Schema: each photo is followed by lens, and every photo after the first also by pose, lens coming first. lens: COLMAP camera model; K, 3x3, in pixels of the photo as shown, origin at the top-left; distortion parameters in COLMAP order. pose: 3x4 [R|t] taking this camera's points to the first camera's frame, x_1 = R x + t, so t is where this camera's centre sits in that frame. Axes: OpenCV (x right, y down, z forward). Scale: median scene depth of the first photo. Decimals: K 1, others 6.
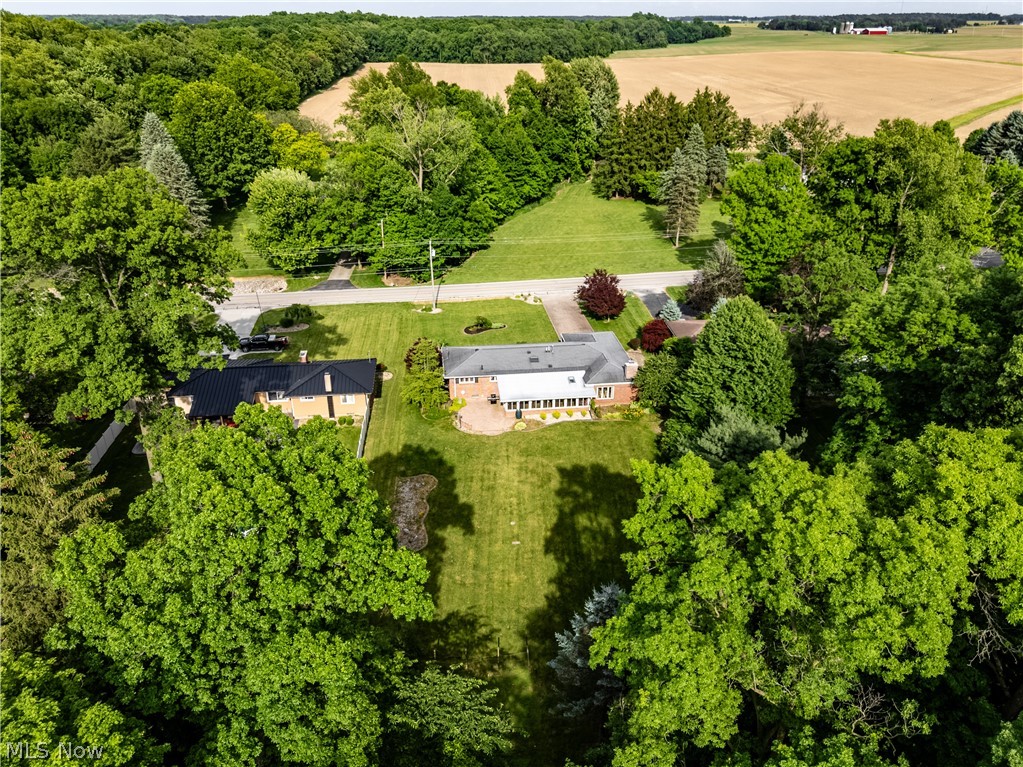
lens RADIAL K [[751.8, 0, 511.5], [0, 751.8, 383.5], [0, 0, 1]] dist [0.062564, -0.066254]
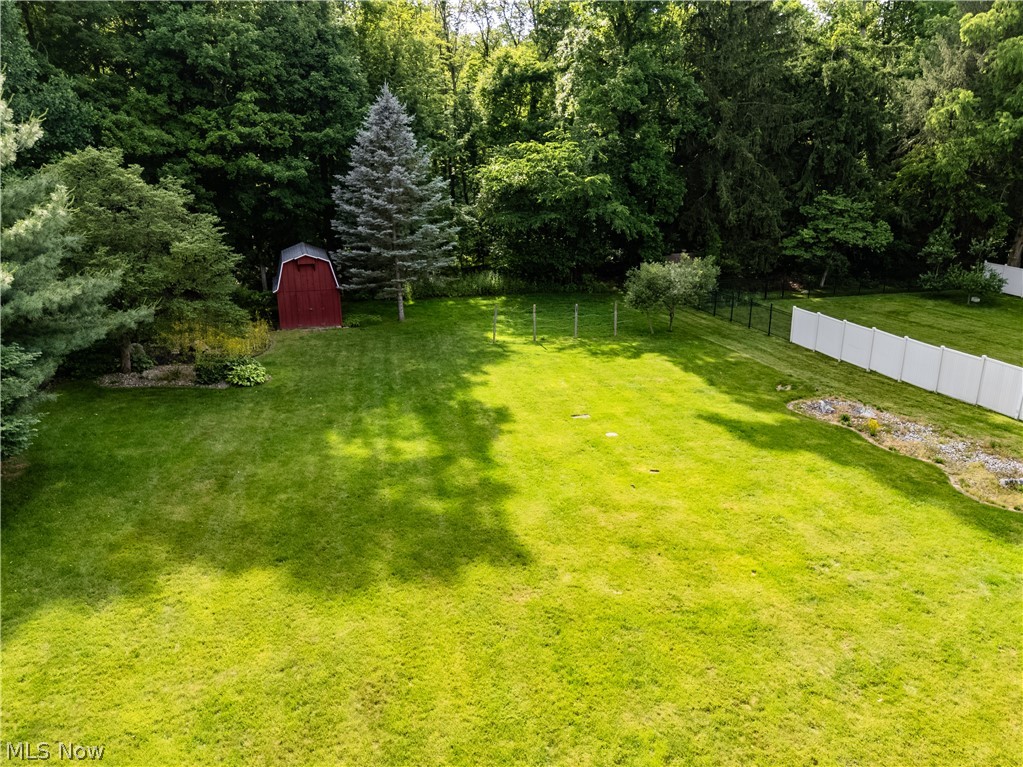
lens RADIAL K [[759.3, 0, 523.0], [0, 759.3, 384.2], [0, 0, 1]] dist [0.053062, -0.056964]
pose [[-0.978972, 0.063750, -0.193778, 0.090106], [-0.085112, 0.735642, 0.672002, -0.057501], [0.185391, 0.674363, -0.714747, 0.998544]]
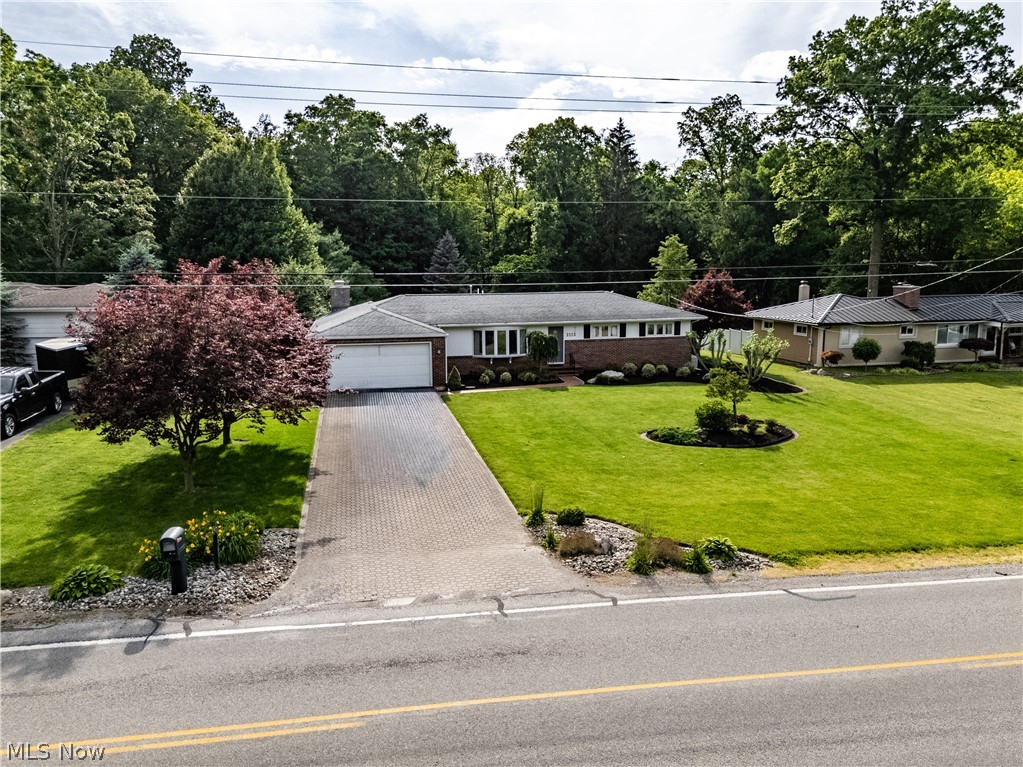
lens RADIAL K [[751.8, 0, 511.5], [0, 751.8, 383.5], [0, 0, 1]] dist [0.062564, -0.066254]
pose [[-0.995494, 0.021966, -0.092248, 0.082493], [-0.033441, 0.828982, 0.558274, -0.306222], [0.088735, 0.558843, -0.824512, 1.571224]]
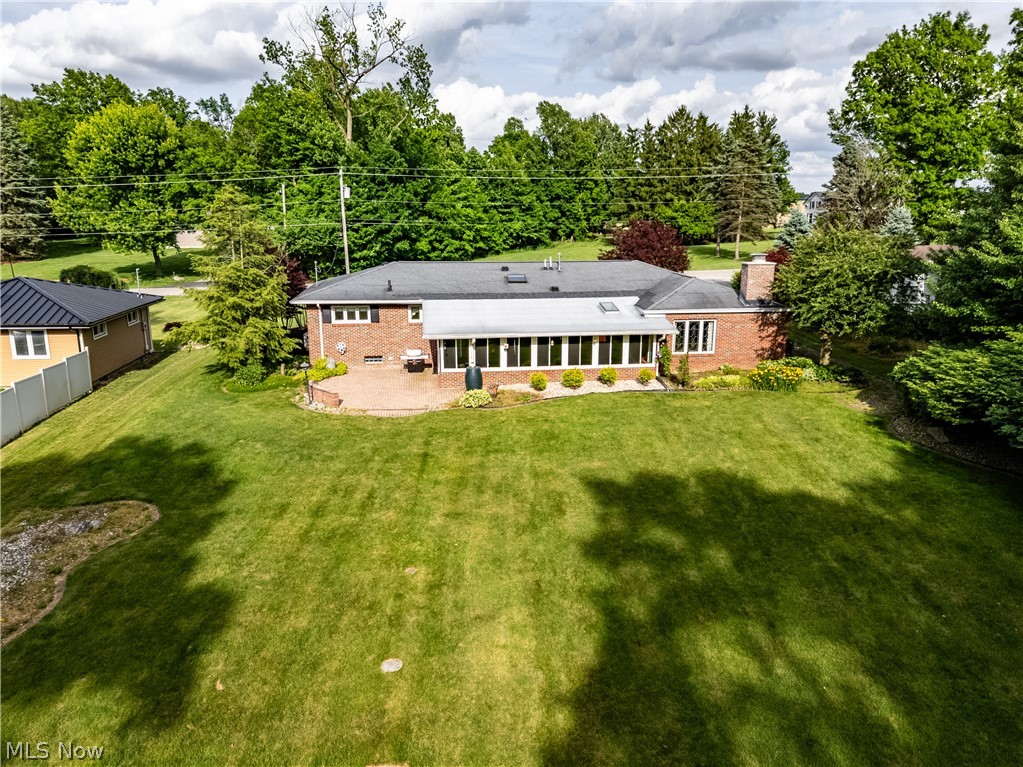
lens RADIAL K [[751.8, 0, 511.5], [0, 751.8, 383.5], [0, 0, 1]] dist [0.062564, -0.066254]
pose [[0.999999, -0.000781, 0.000667, 0.028609], [0.000905, 0.976883, -0.213774, 0.123879], [-0.000484, 0.213774, 0.976883, 0.627669]]
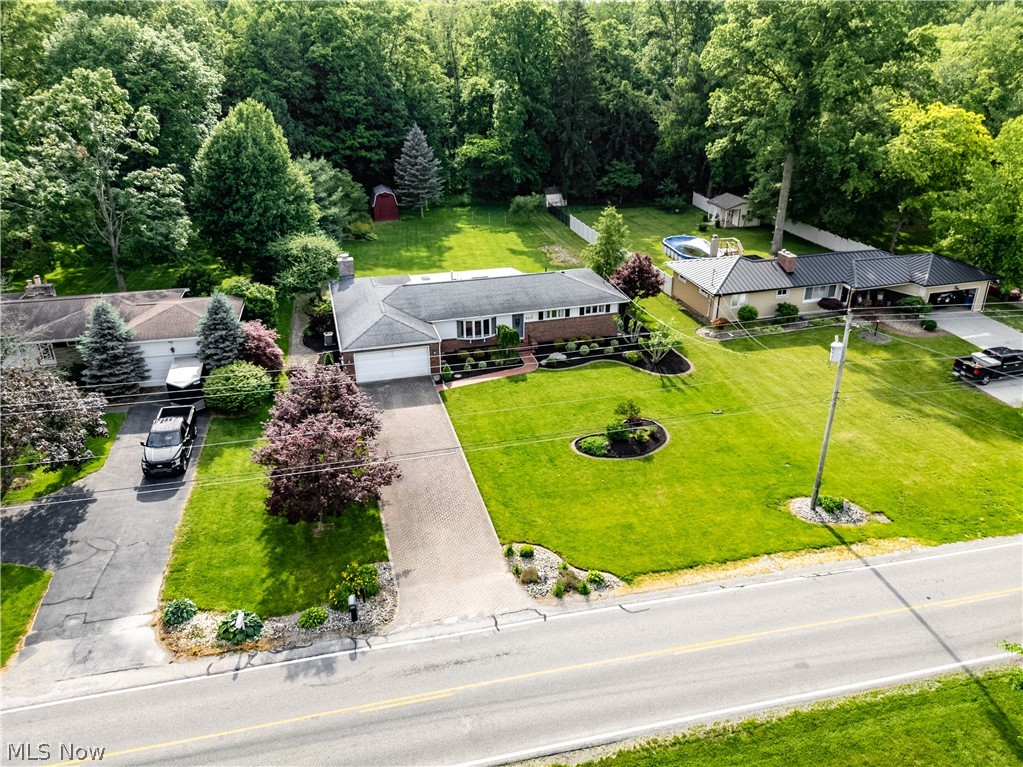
lens RADIAL K [[751.8, 0, 511.5], [0, 751.8, 383.5], [0, 0, 1]] dist [0.062564, -0.066254]
pose [[-0.989028, 0.068443, -0.130921, 0.104730], [-0.058207, 0.633986, 0.771151, -0.545051], [0.135781, 0.770310, -0.623045, 1.608454]]
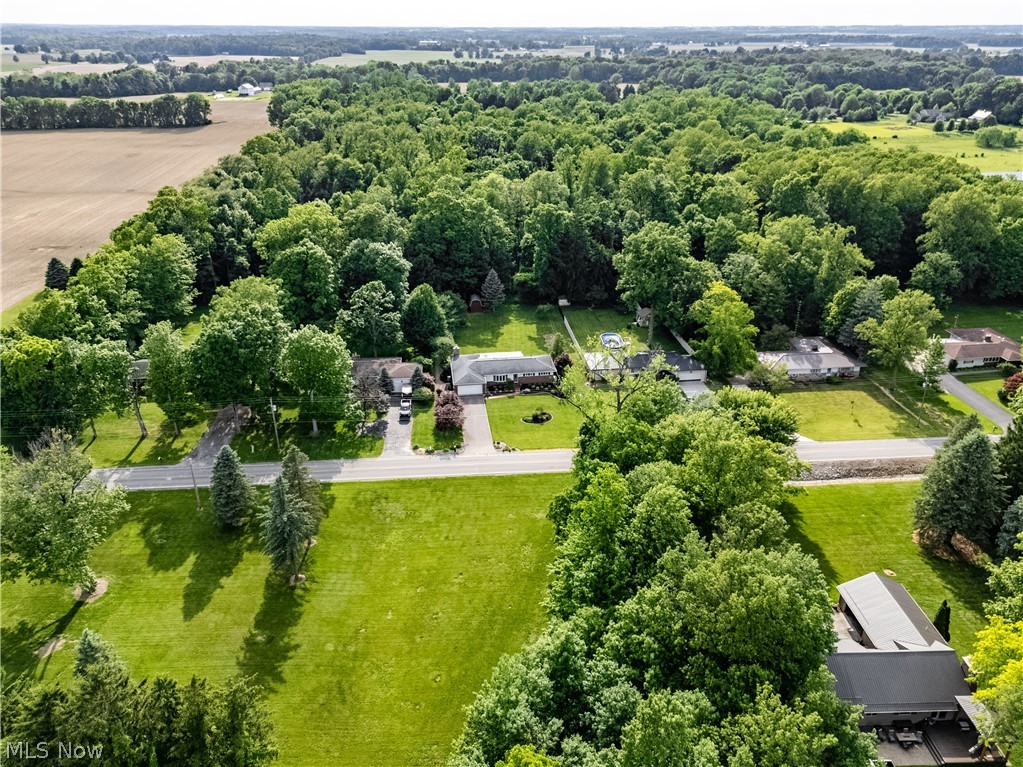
lens RADIAL K [[751.8, 0, 511.5], [0, 751.8, 383.5], [0, 0, 1]] dist [0.062564, -0.066254]
pose [[-0.999947, 0.006015, -0.008354, 0.030519], [-0.002605, 0.637269, 0.770637, -1.535759], [0.009959, 0.770618, -0.637219, 2.387664]]
